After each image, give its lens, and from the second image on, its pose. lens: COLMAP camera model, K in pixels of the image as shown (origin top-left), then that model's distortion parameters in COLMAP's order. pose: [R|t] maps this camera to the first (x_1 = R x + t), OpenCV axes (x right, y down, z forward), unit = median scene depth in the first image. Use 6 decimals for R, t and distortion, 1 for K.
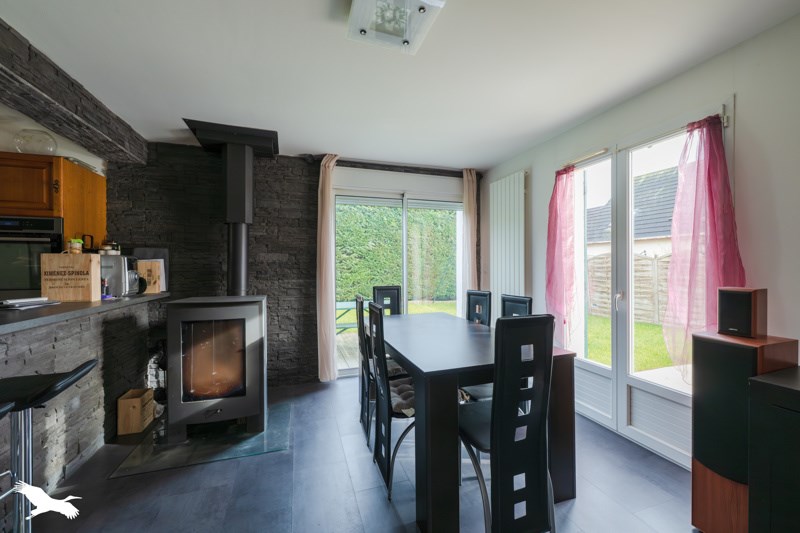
lens RADIAL K [[318.6, 0, 400.0], [0, 318.6, 266.5], [0, 0, 1]] dist [0.000020, 0.000052]
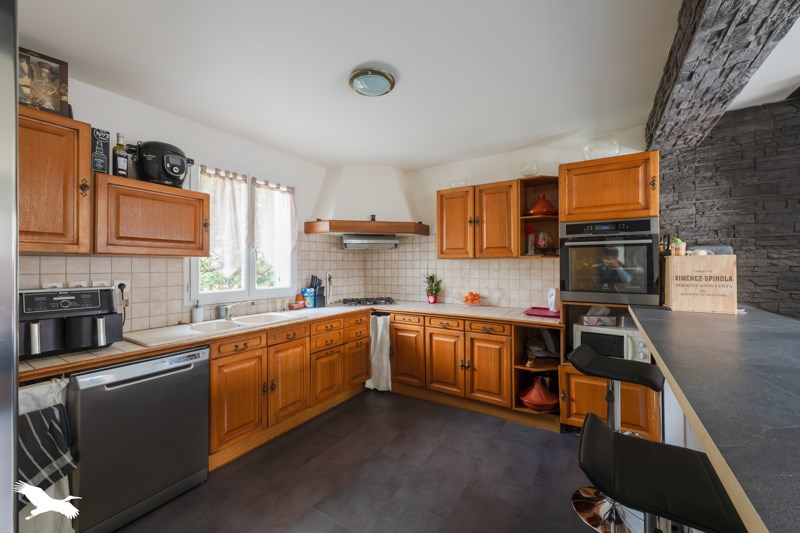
lens RADIAL K [[318.6, 0, 400.0], [0, 318.6, 266.5], [0, 0, 1]] dist [0.000020, 0.000052]
pose [[0.629832, 0.002318, -0.776728, -0.829375], [0.001162, 0.999992, 0.003927, -0.013947], [0.776731, -0.003376, 0.629824, -0.154476]]
